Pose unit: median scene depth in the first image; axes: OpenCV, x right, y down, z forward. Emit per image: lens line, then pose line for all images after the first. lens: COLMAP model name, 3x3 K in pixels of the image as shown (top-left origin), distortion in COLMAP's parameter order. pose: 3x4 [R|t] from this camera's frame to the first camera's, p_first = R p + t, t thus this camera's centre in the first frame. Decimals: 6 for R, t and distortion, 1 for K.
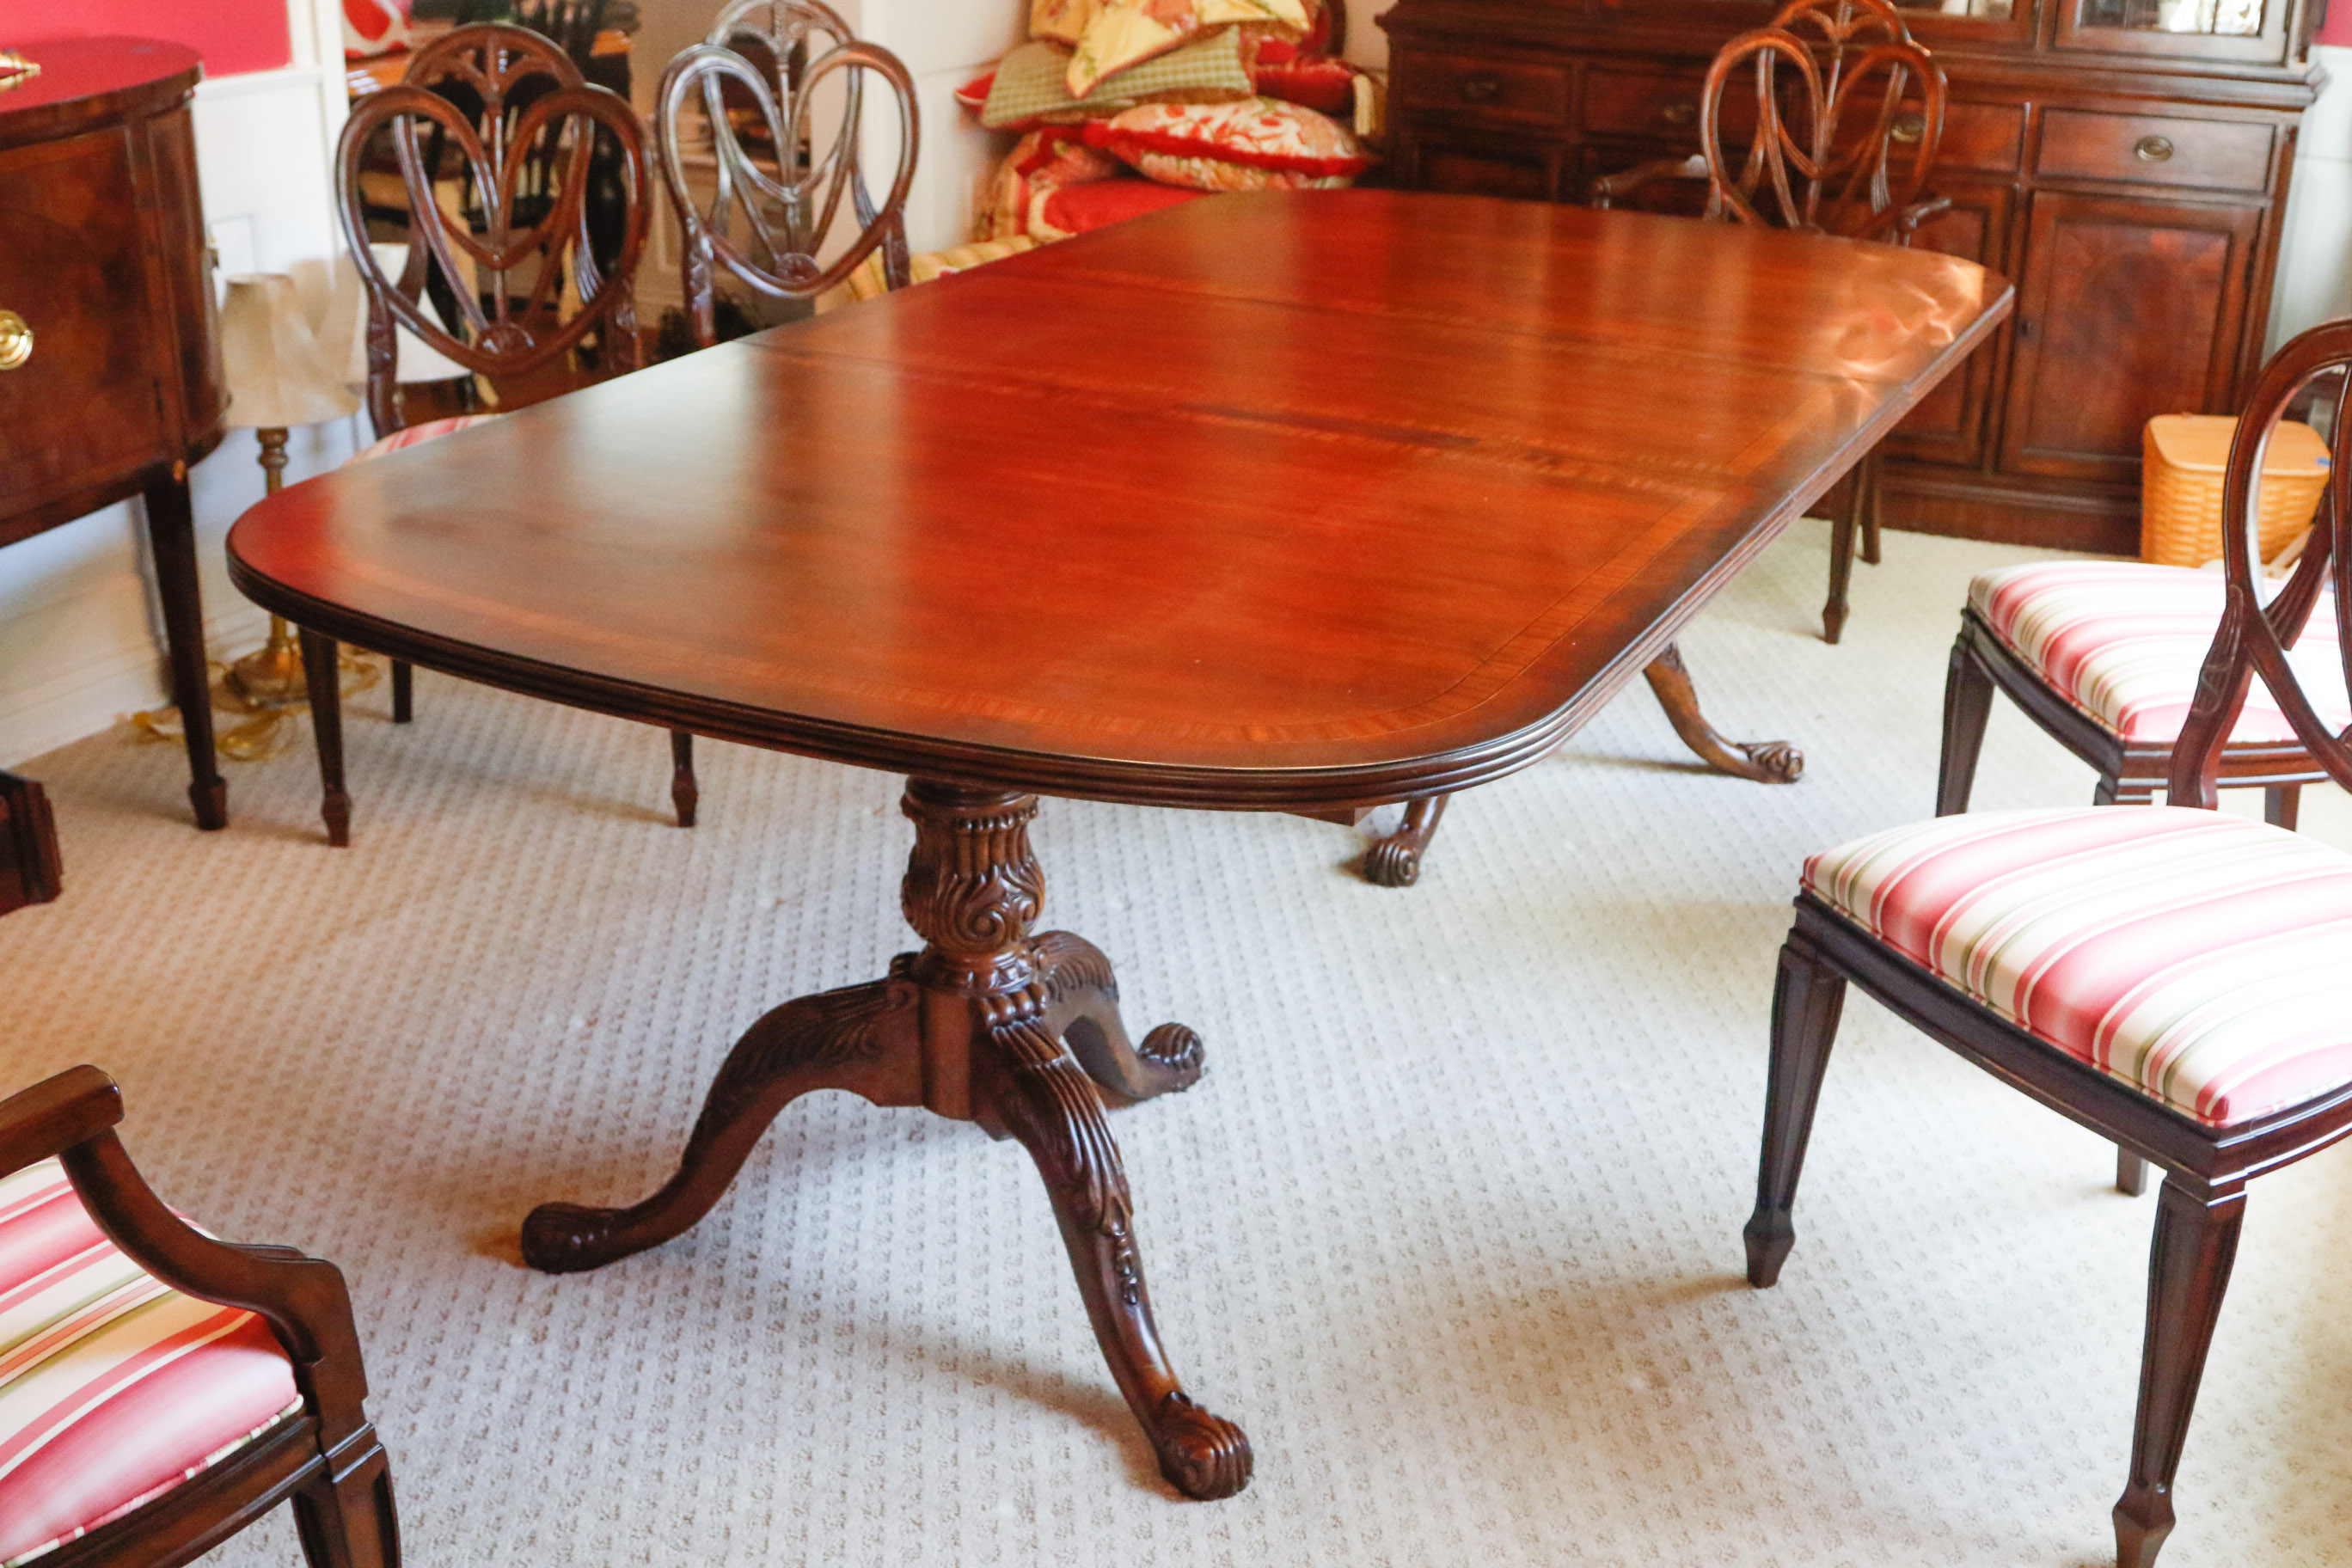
lens RADIAL K [[2526.8, 0, 1195.7], [0, 2526.8, 814.4], [0, 0, 1]] dist [-0.140166, 0.087629]
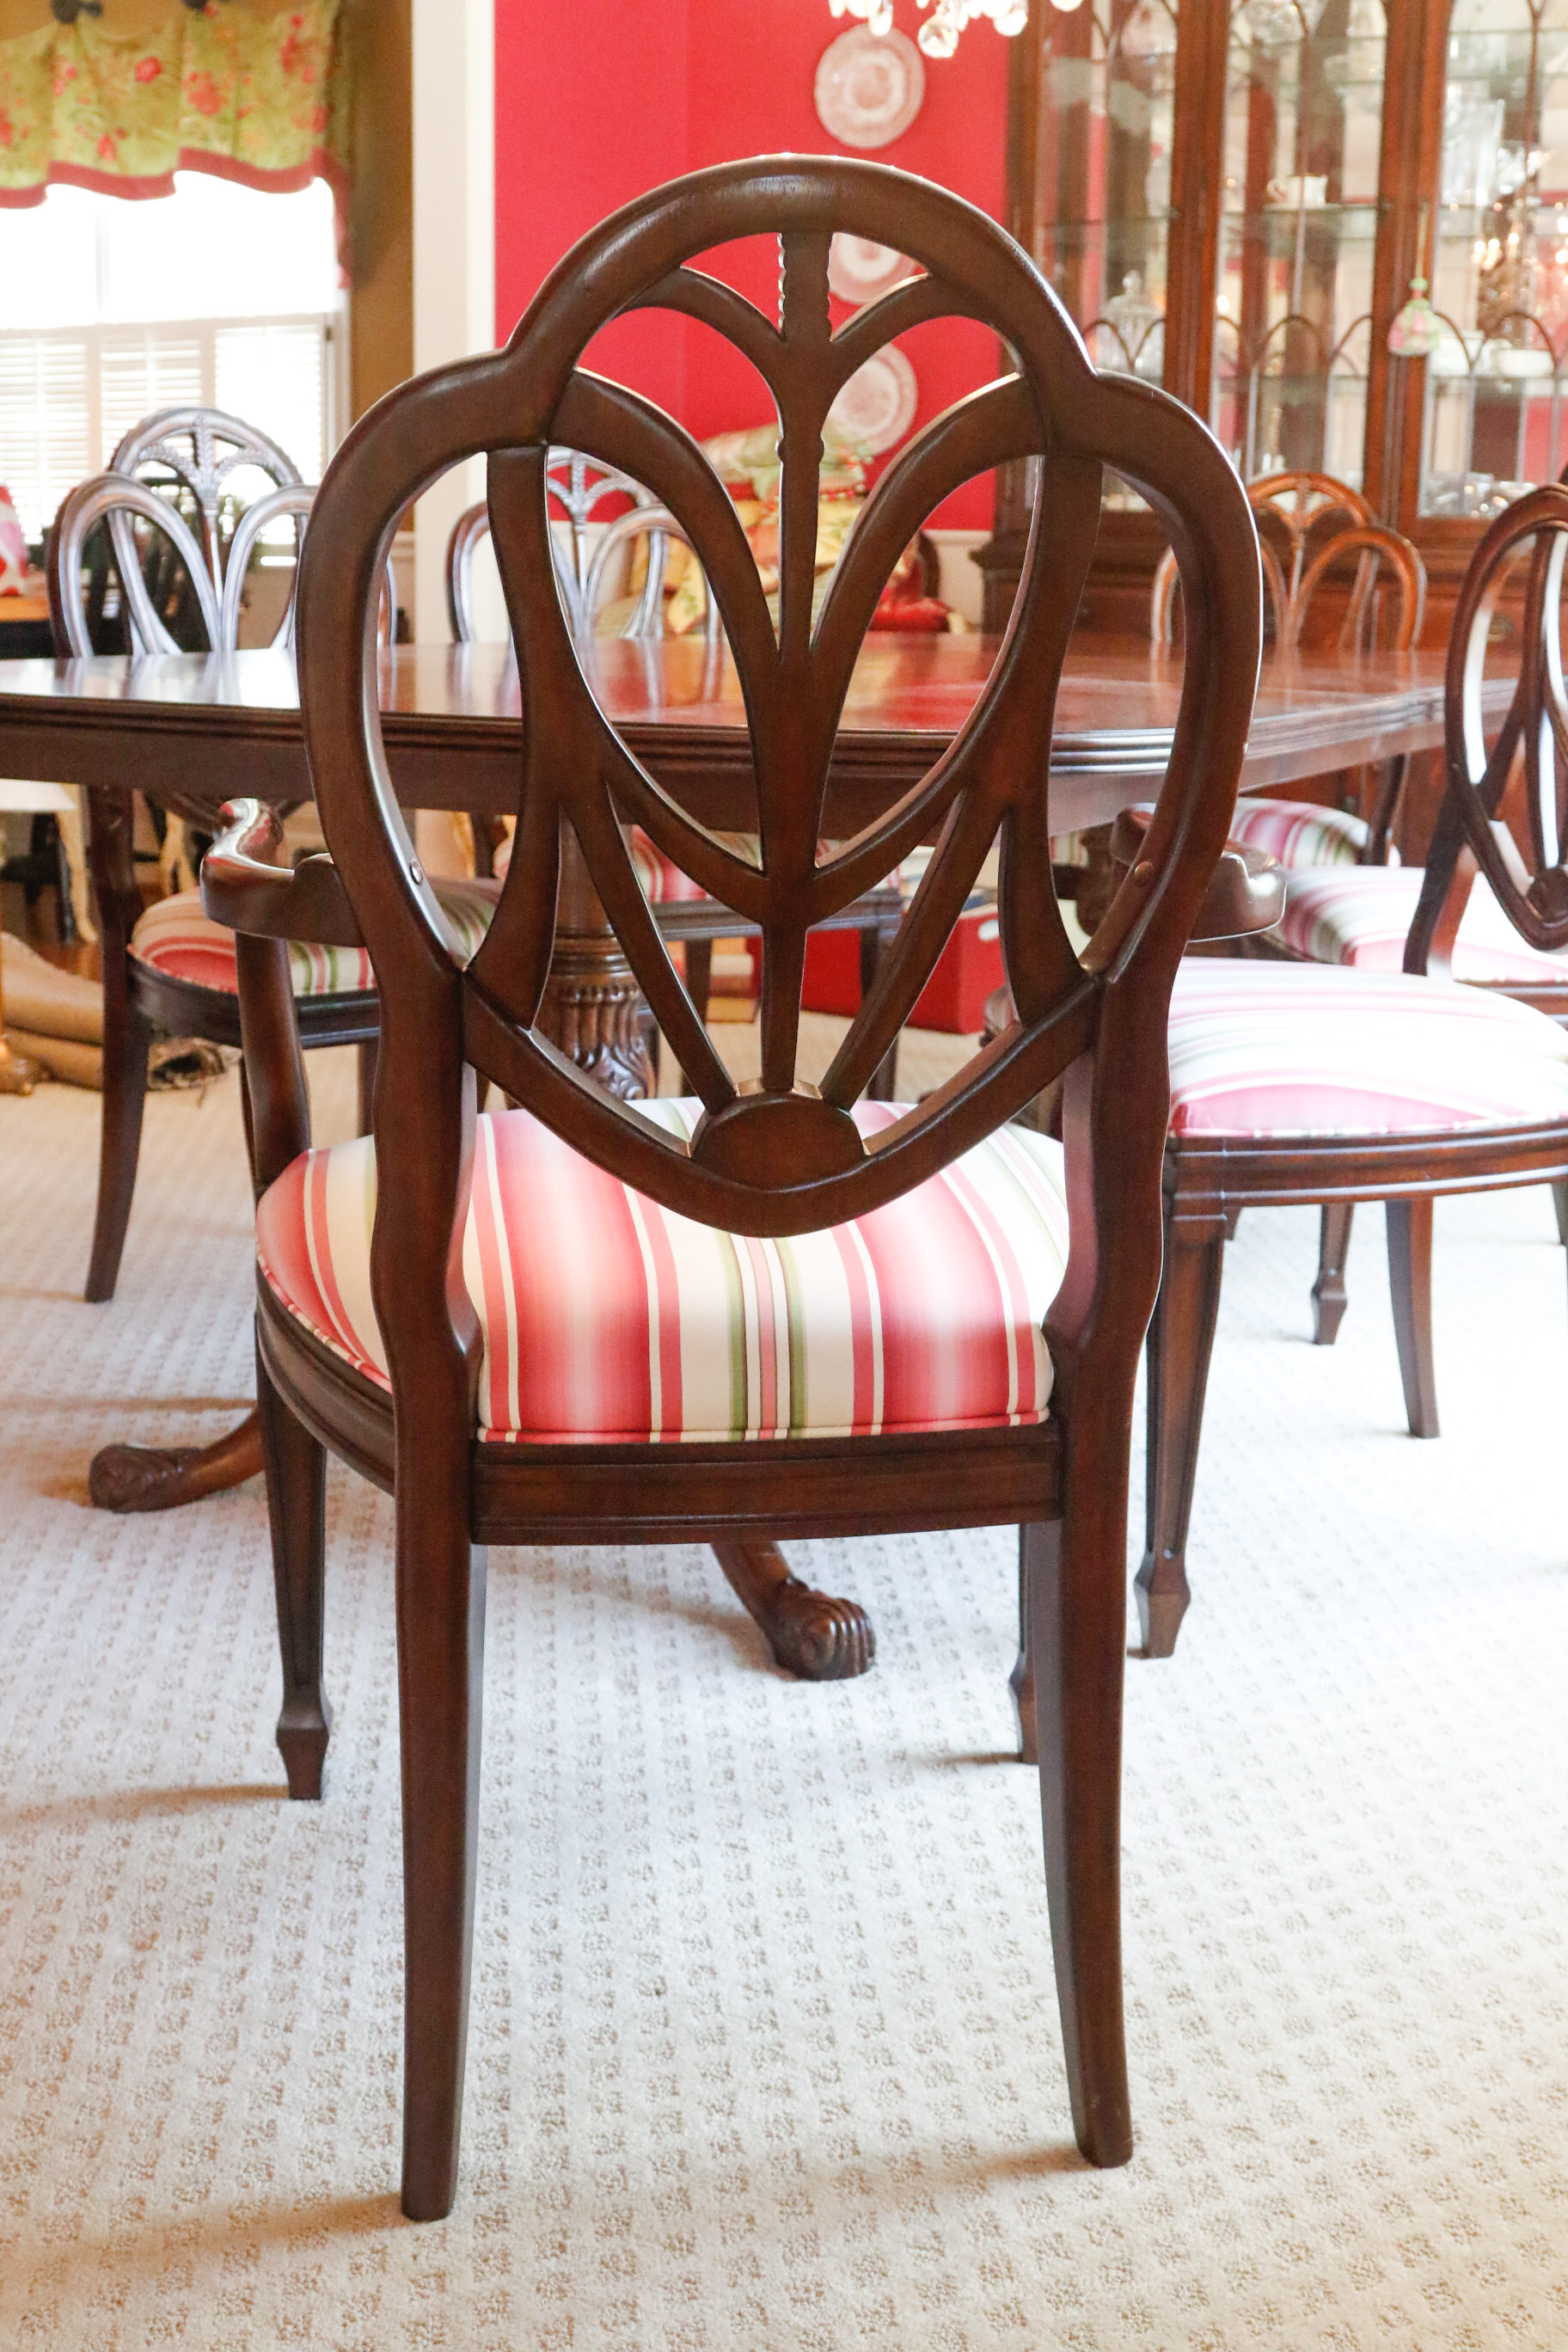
lens RADIAL K [[2526.8, 0, 801.3], [0, 2526.8, 1165.5], [0, 0, 1]] dist [-0.140166, 0.087629]
pose [[0.999966, 0.002244, 0.007938, -0.007883], [-0.000898, 0.986184, -0.165648, 0.155923], [-0.008200, 0.165636, 0.986153, 0.040154]]
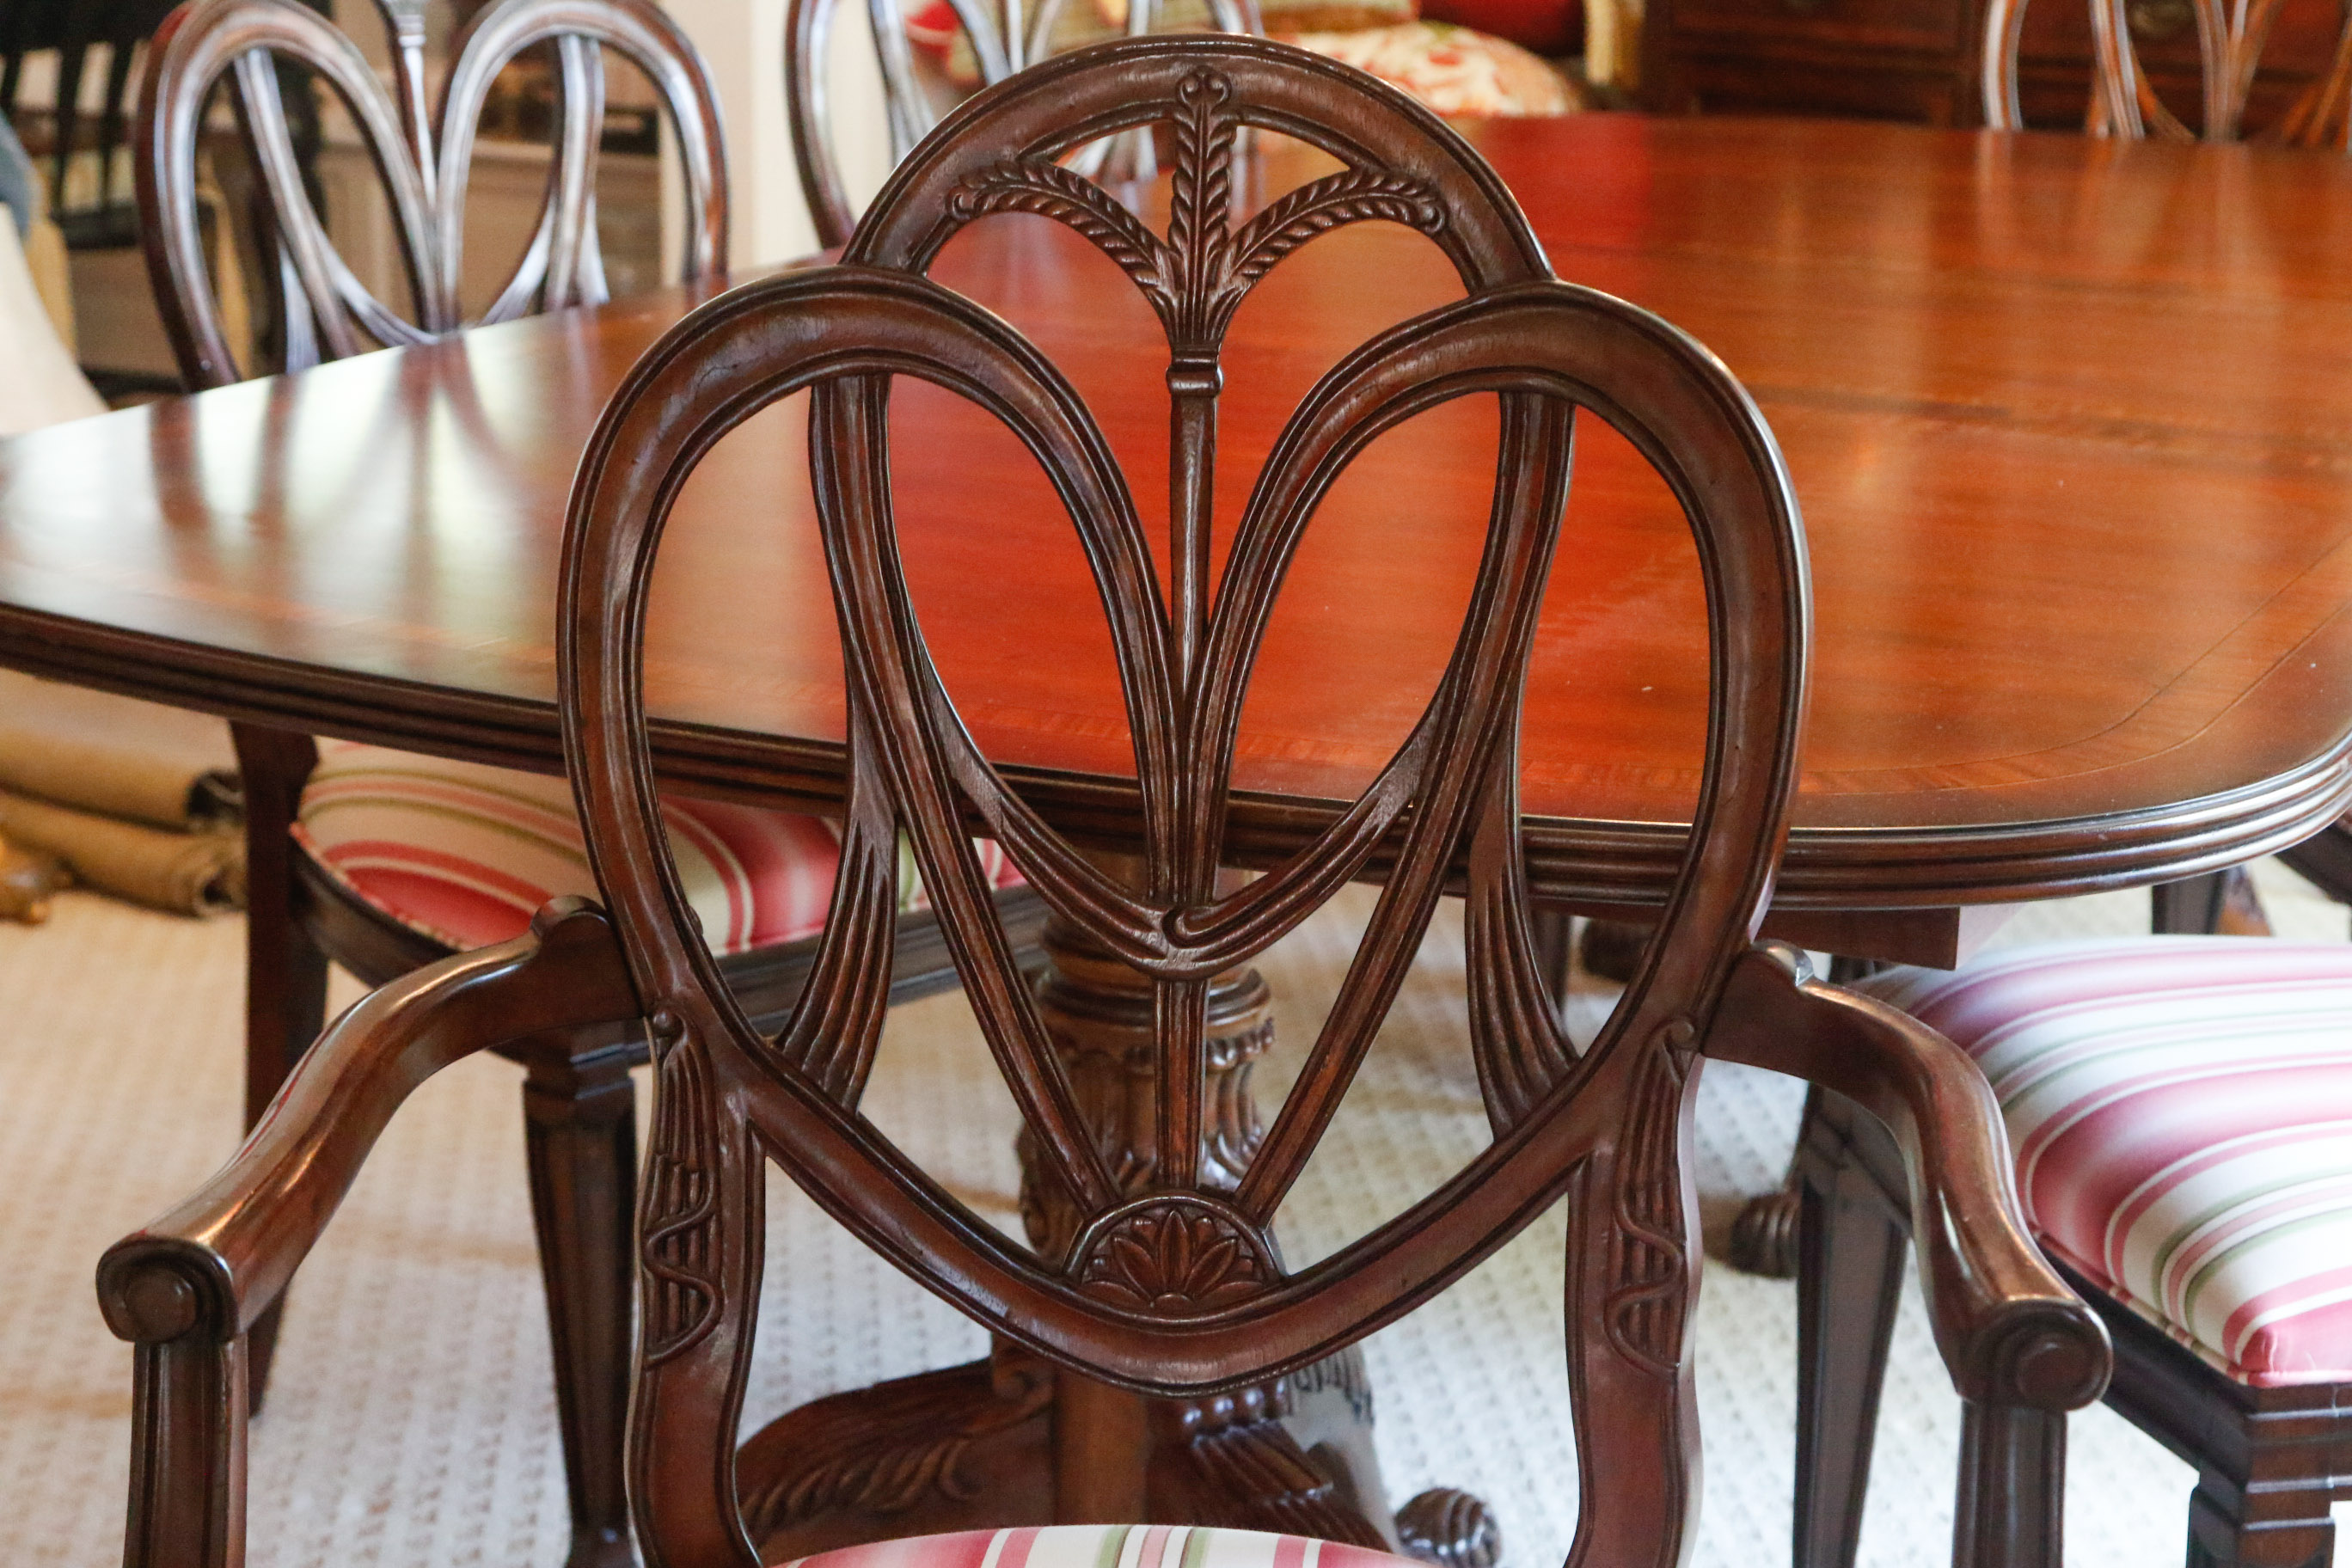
lens RADIAL K [[4251.0, 0, 1195.5], [0, 4251.0, 796.3], [0, 0, 1]] dist [0.045788, 0.084537]
pose [[0.999953, -0.006541, 0.007088, -0.059812], [0.007446, 0.990662, -0.136141, 0.050779], [-0.006131, 0.136187, 0.990664, 0.044151]]
